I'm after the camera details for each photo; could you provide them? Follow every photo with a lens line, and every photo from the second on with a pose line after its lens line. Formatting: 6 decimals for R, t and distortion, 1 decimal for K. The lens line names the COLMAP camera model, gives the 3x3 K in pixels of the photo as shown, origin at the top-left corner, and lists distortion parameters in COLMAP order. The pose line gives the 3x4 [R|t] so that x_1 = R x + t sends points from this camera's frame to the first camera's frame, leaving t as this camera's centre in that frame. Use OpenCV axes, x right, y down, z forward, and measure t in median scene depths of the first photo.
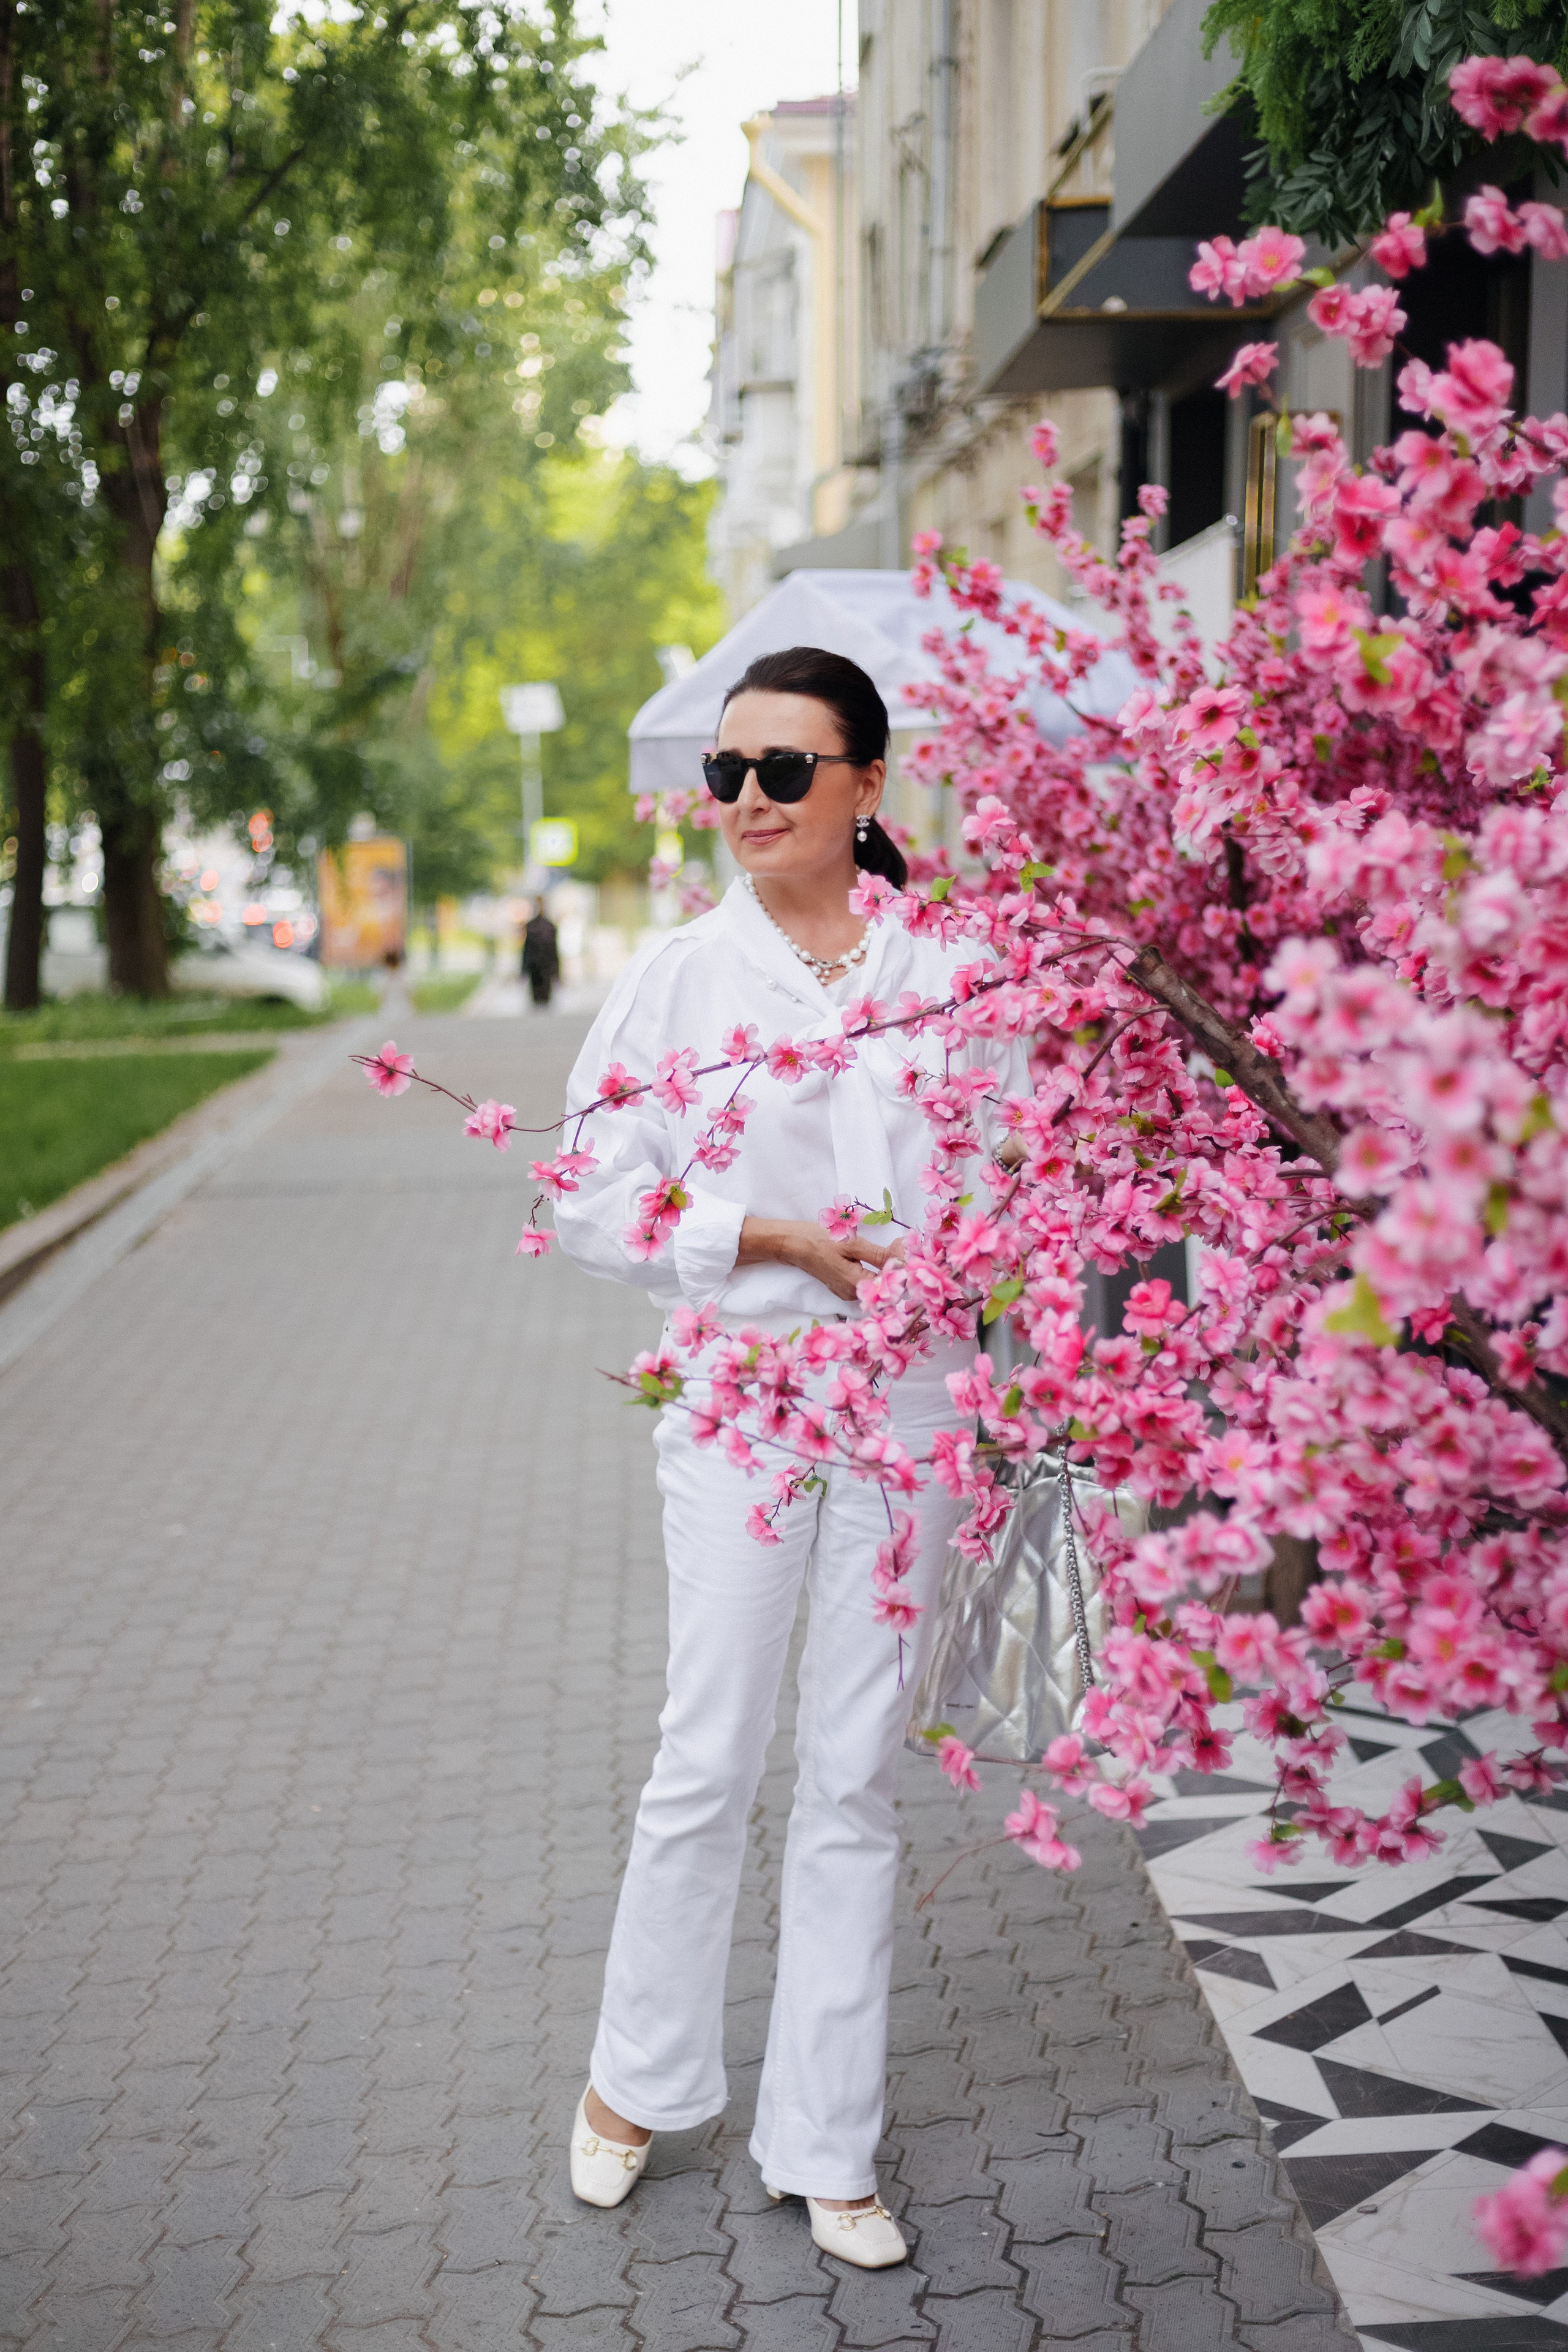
lens RADIAL K [[3619.8, 0, 770.5], [0, 3619.8, 1191.6], [0, 0, 1]] dist [0.170461, 0.000000]
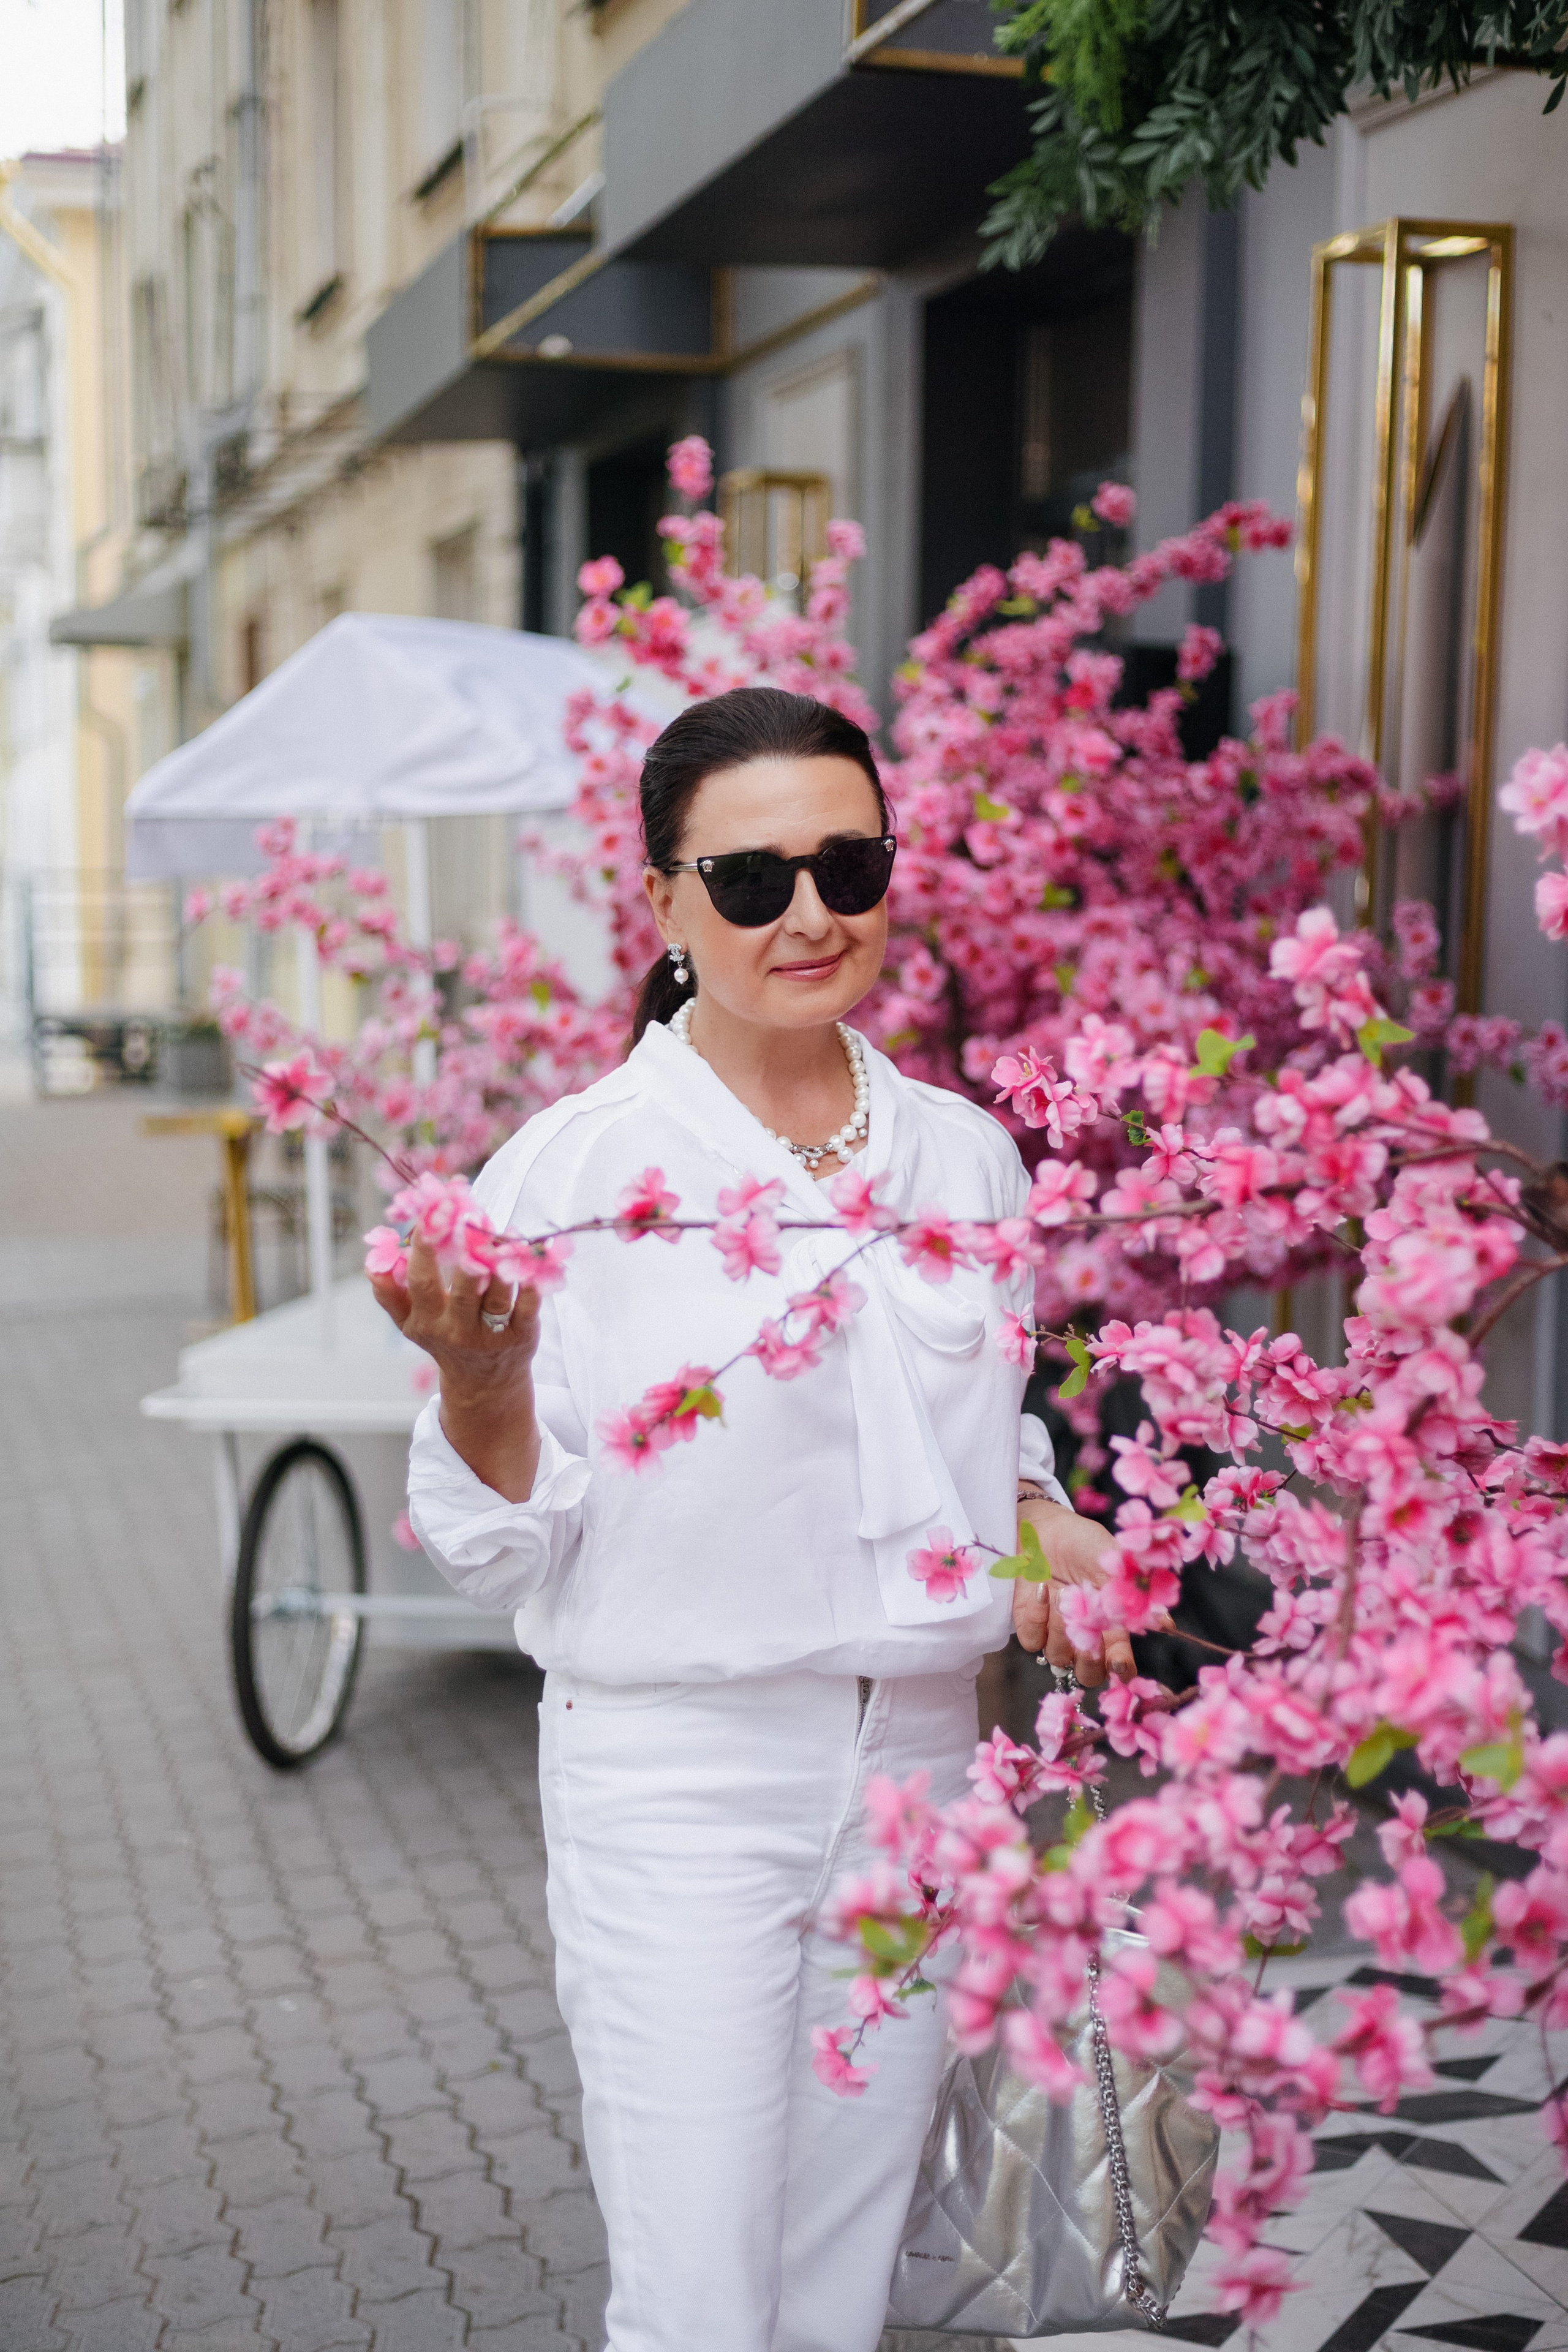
lens RADIAL K [[3619.8, 0, 791.4], [0, 3619.8, 1160.6], [0, 0, 1]] dist [0.170461, 0.000000]
pose [[0.975944, 0.003478, 0.217995, -0.083689], [0.003496, 0.999495, -0.031595, -0.024717], [-0.217995, 0.031597, 0.975438, 0.214521]]
